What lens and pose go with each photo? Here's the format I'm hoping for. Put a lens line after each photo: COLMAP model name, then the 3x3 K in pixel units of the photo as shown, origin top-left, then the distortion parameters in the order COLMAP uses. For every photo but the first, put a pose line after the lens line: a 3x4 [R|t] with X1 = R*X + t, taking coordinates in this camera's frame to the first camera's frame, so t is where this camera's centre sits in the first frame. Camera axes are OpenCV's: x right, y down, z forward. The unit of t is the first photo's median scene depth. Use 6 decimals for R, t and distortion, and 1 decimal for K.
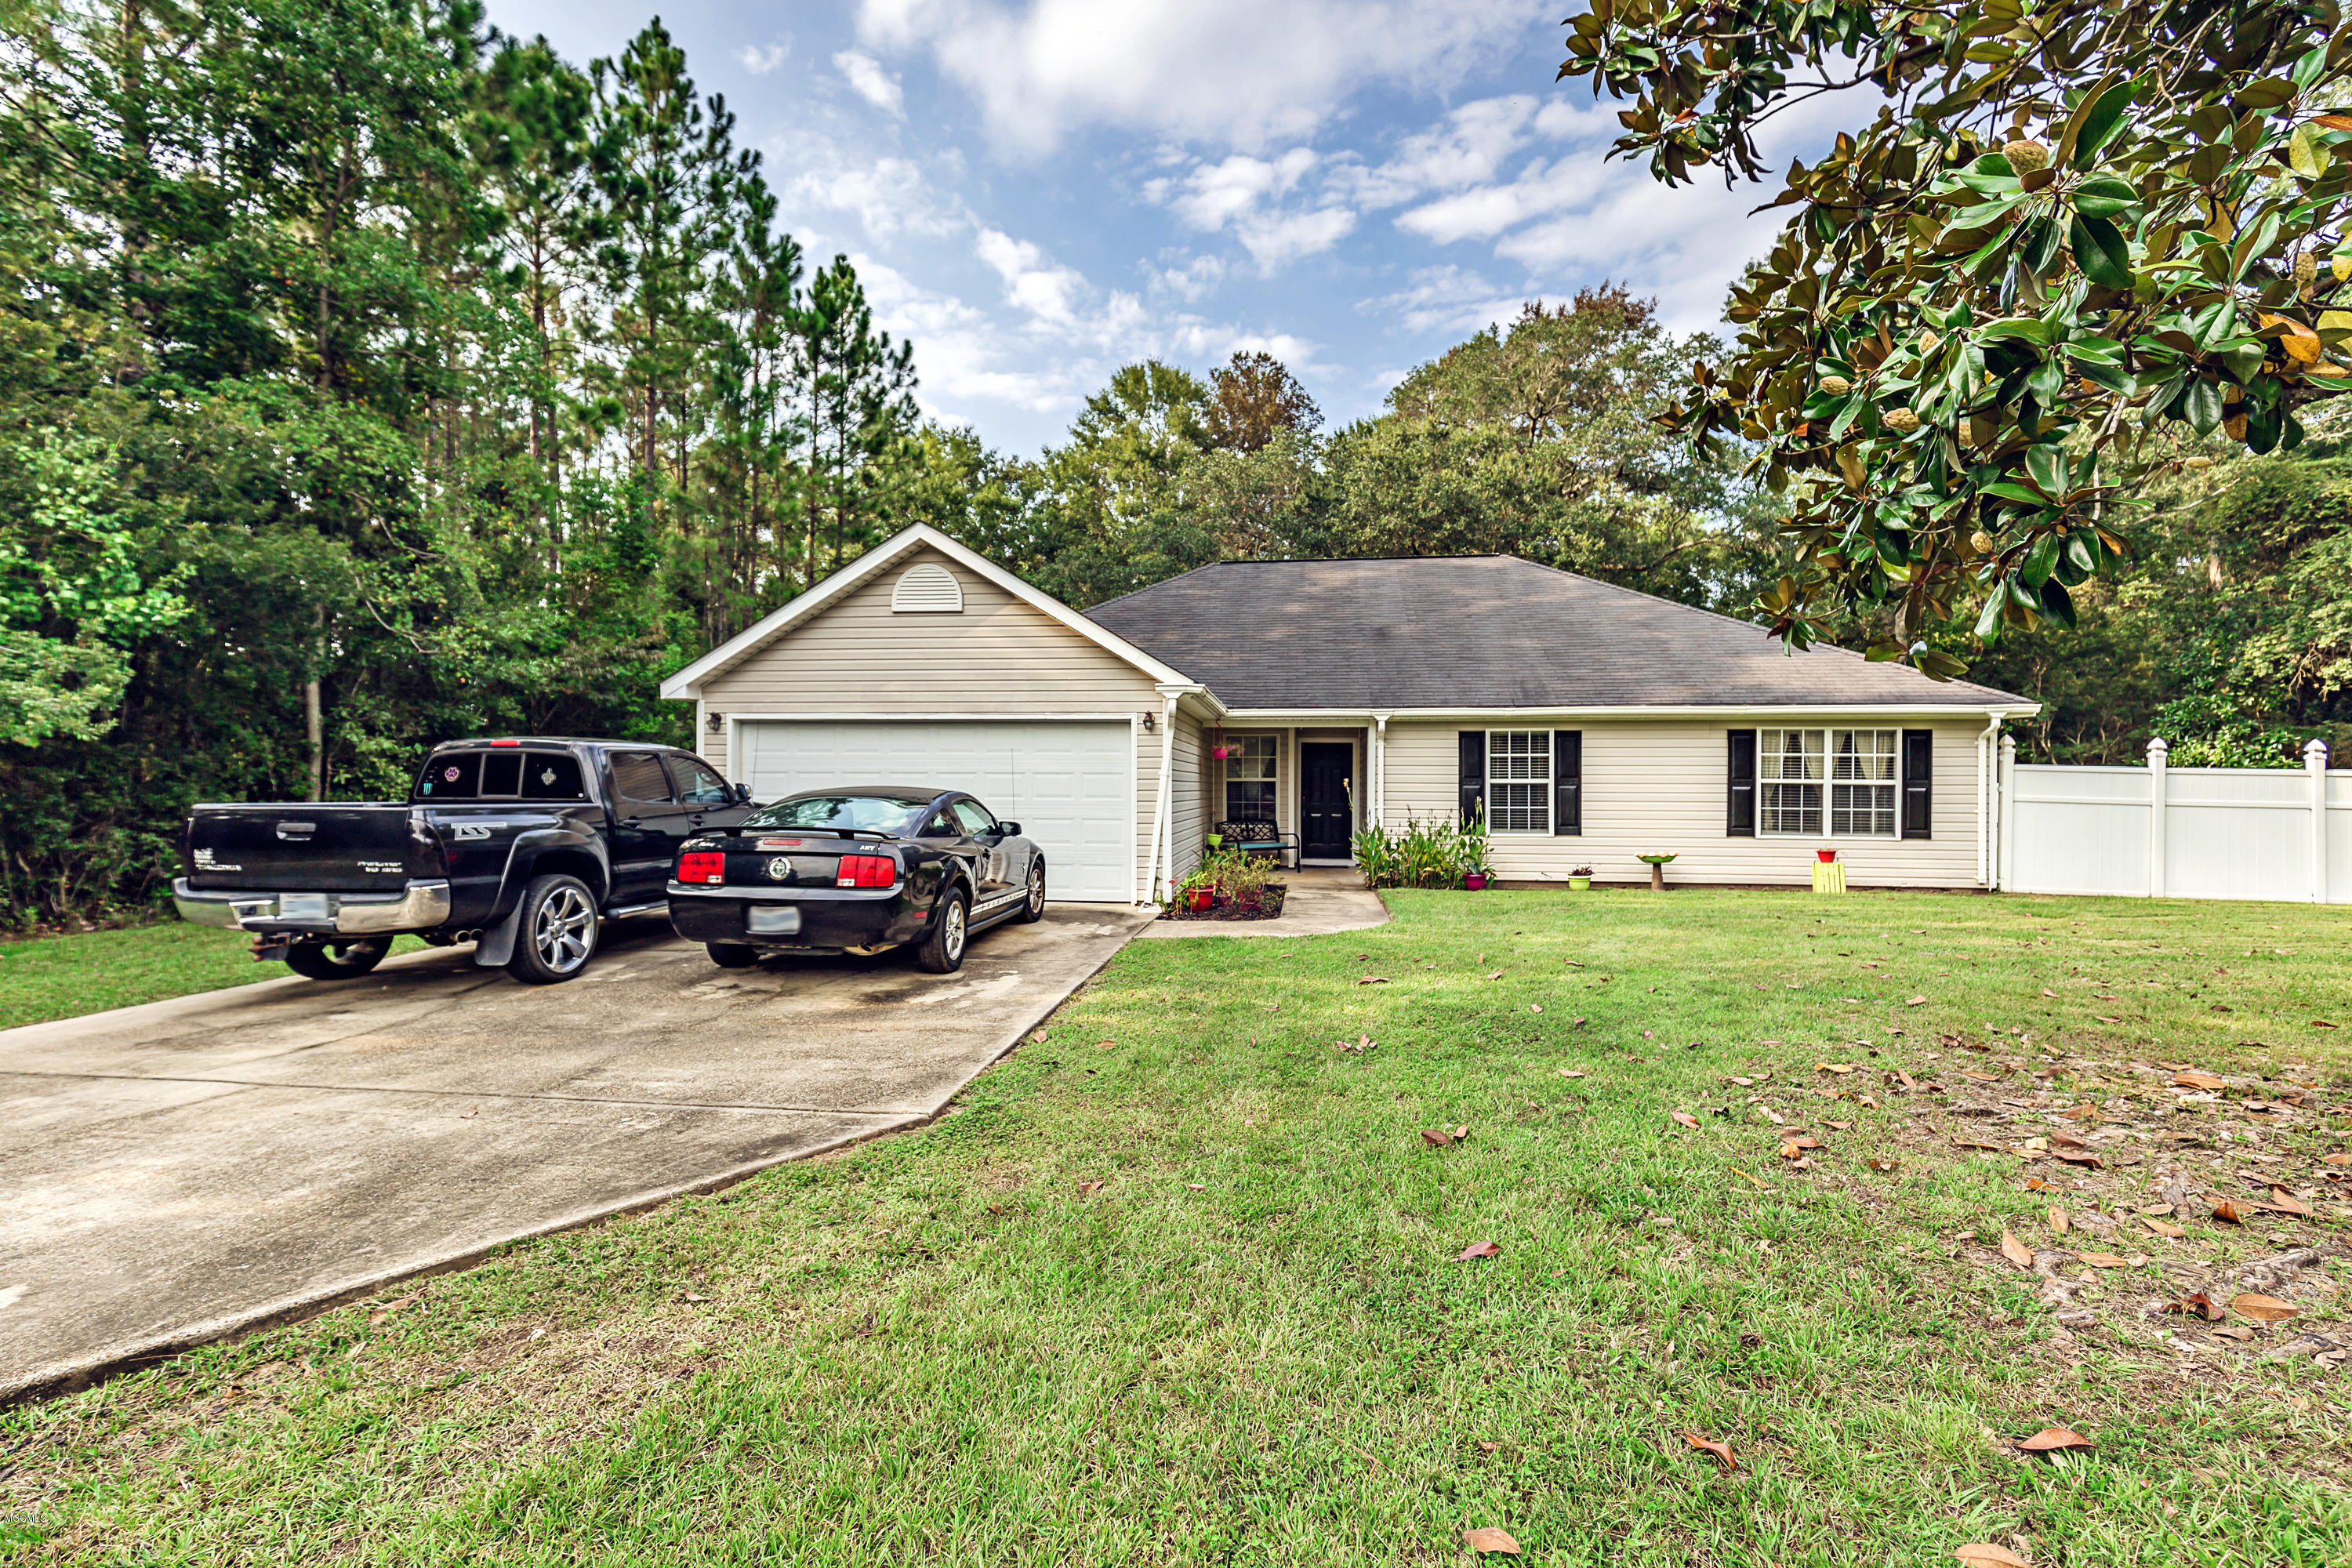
lens RADIAL K [[1068.6, 0, 1156.8], [0, 1068.6, 782.1], [0, 0, 1]] dist [0.009138, -0.002717]
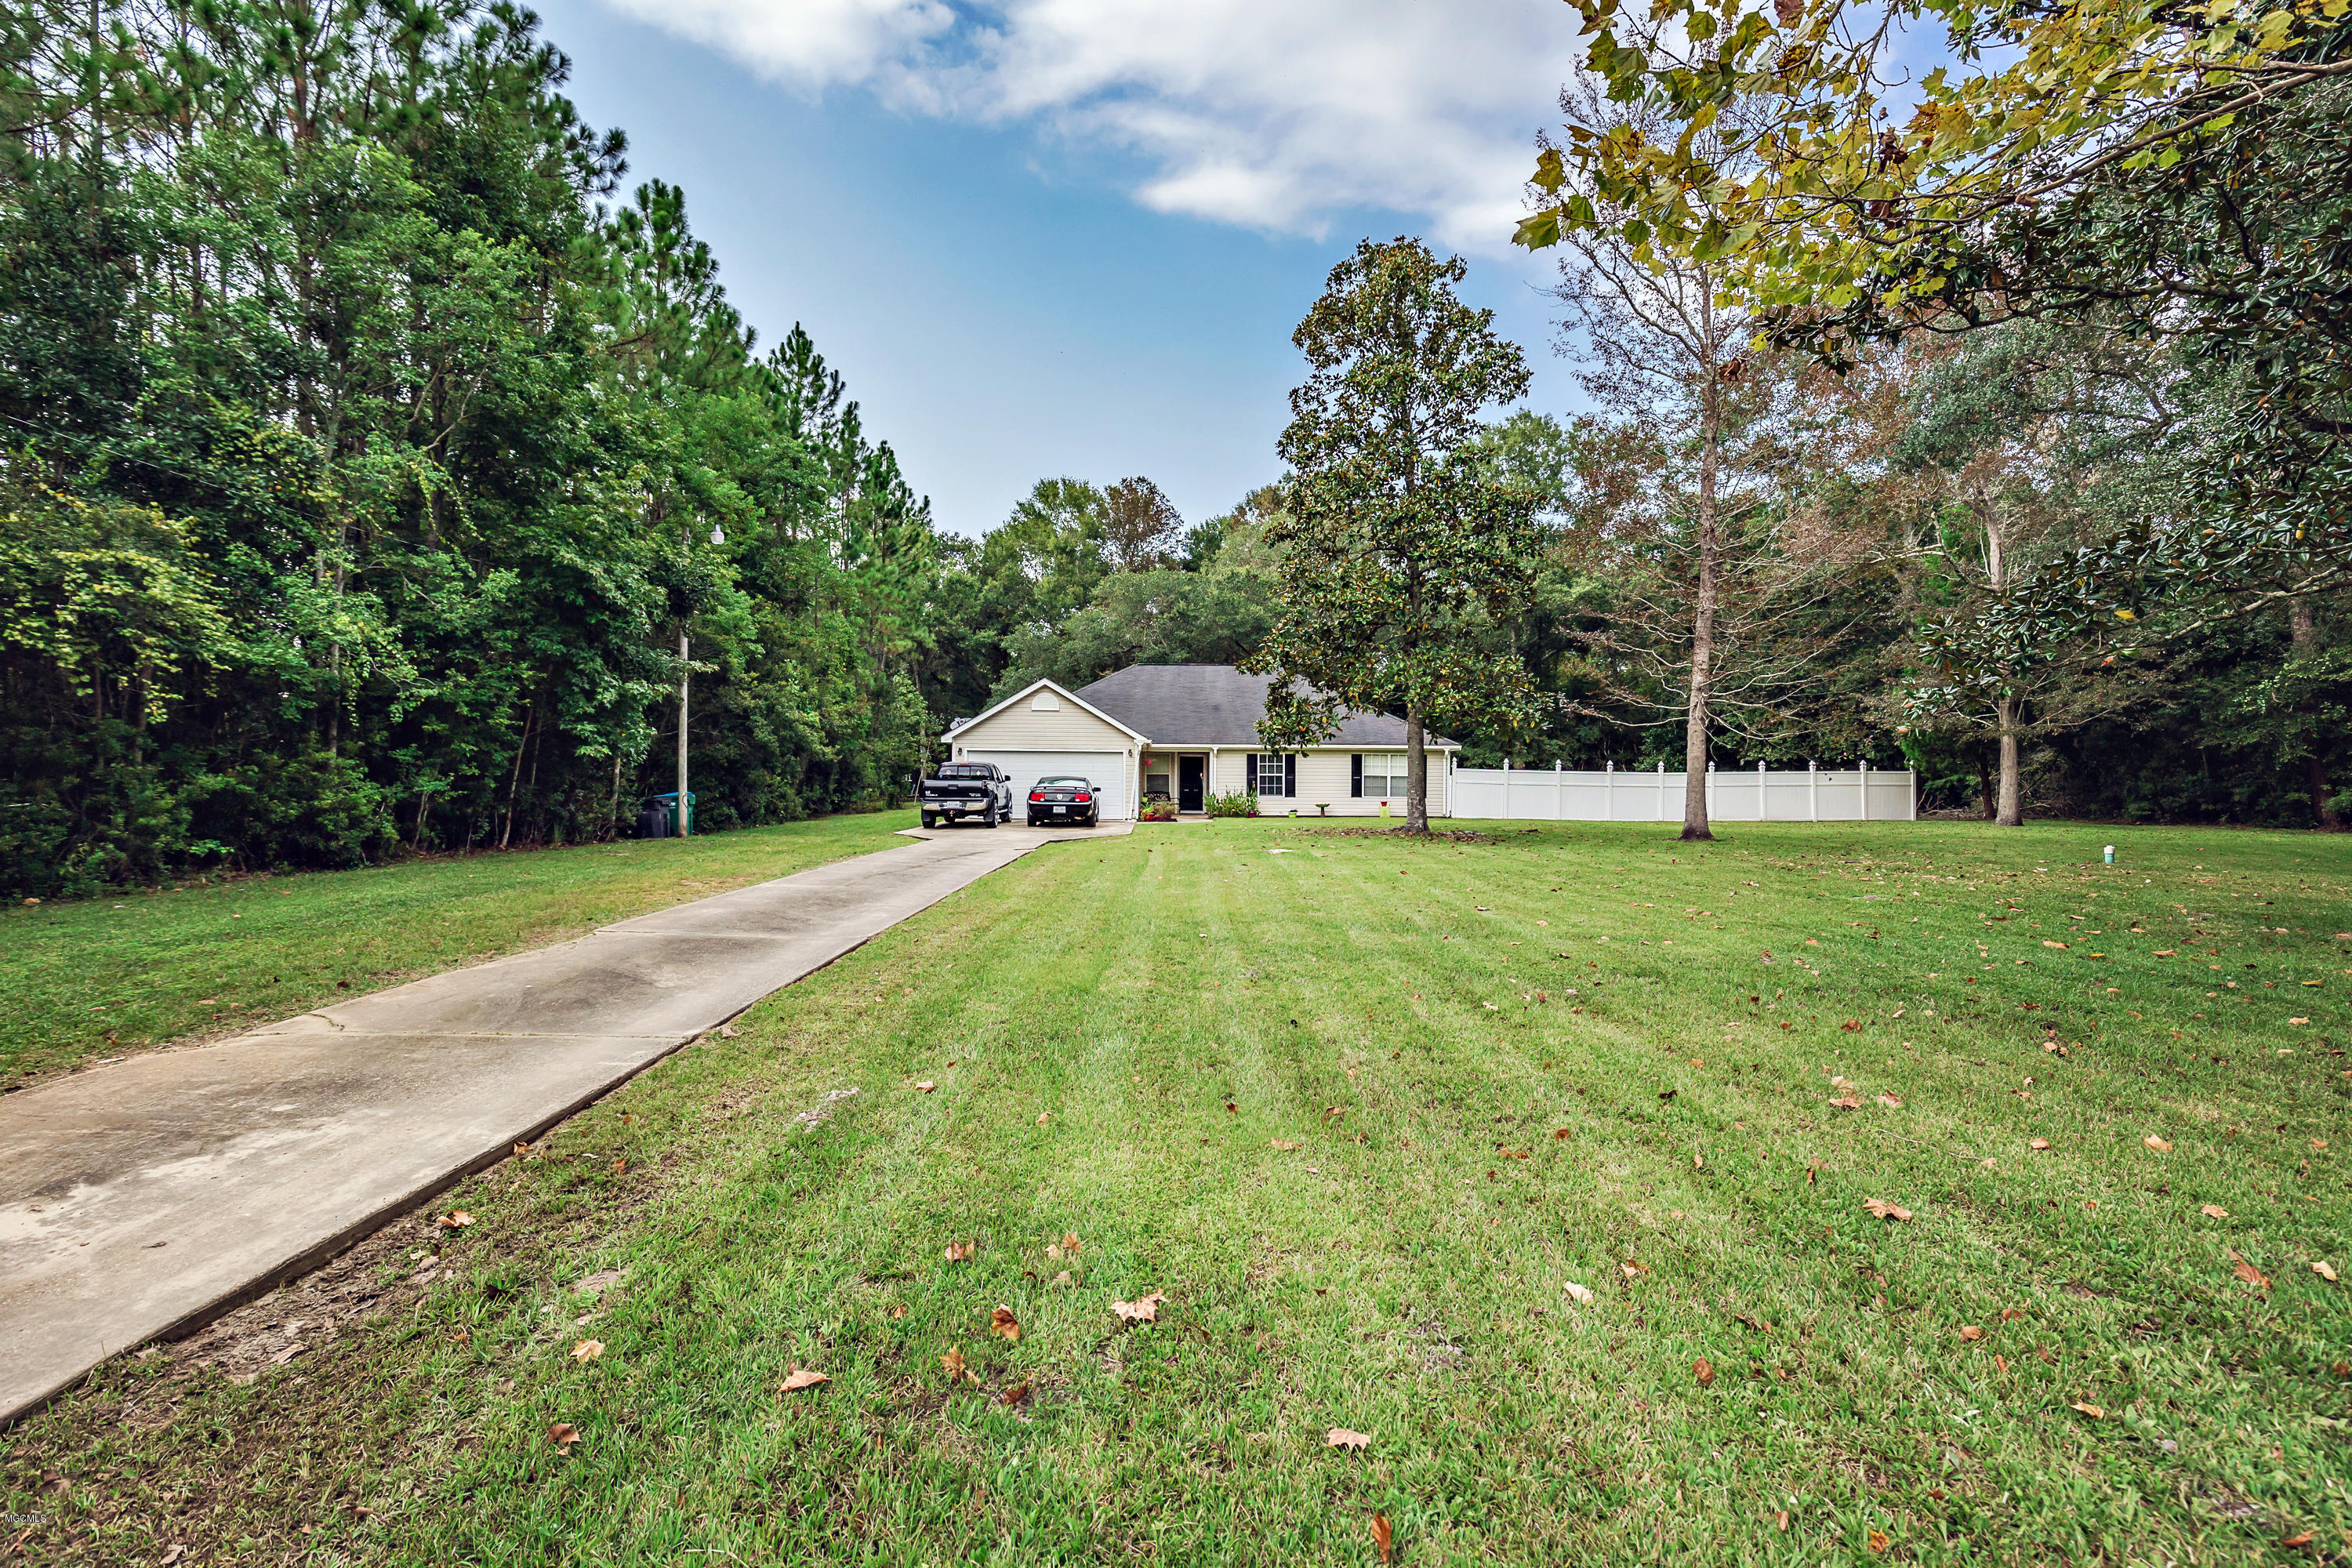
lens RADIAL K [[1068.6, 0, 1184.8], [0, 1068.6, 789.8], [0, 0, 1]] dist [0.009138, -0.002717]
pose [[0.986343, -0.000894, 0.164702, -0.249463], [-0.001250, 0.999916, 0.012915, 0.002383], [-0.164700, -0.012945, 0.986259, -1.343038]]
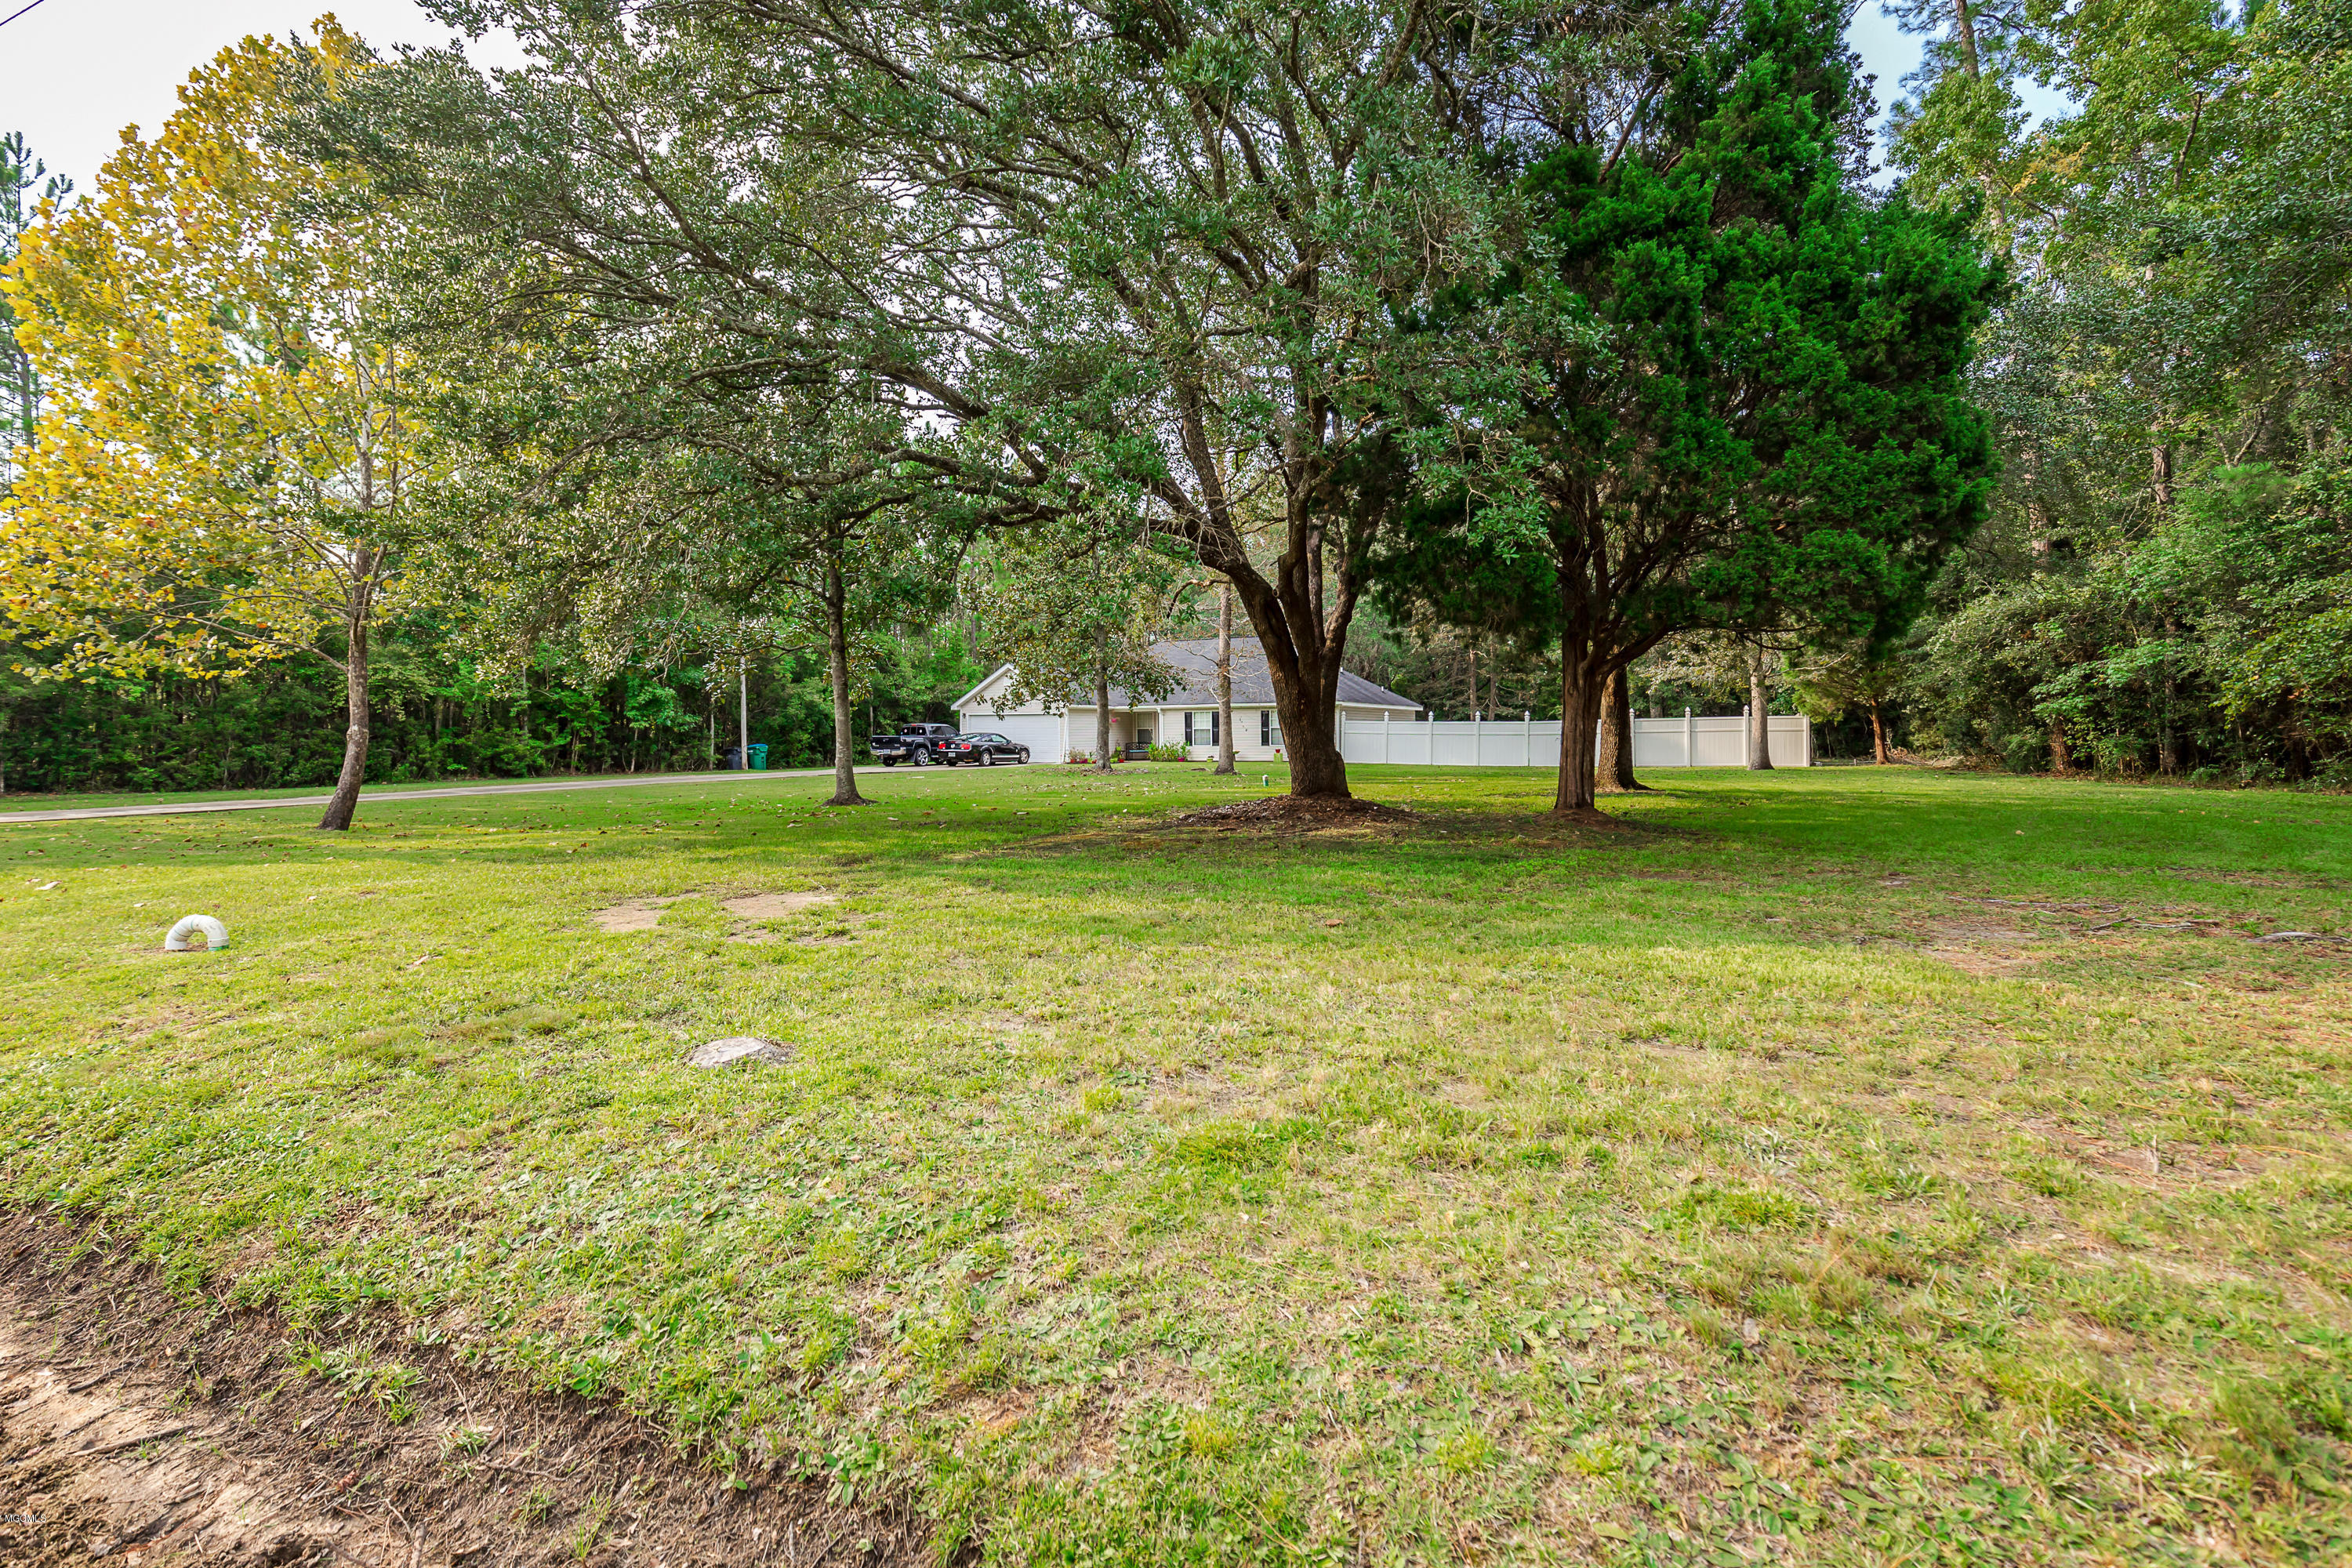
lens RADIAL K [[1068.6, 0, 1158.6], [0, 1068.6, 780.1], [0, 0, 1]] dist [0.009138, -0.002717]
pose [[0.940886, 0.005484, -0.338679, 1.264891], [0.011370, 0.998794, 0.047762, -0.000640], [0.338532, -0.048789, 0.939689, -1.946765]]
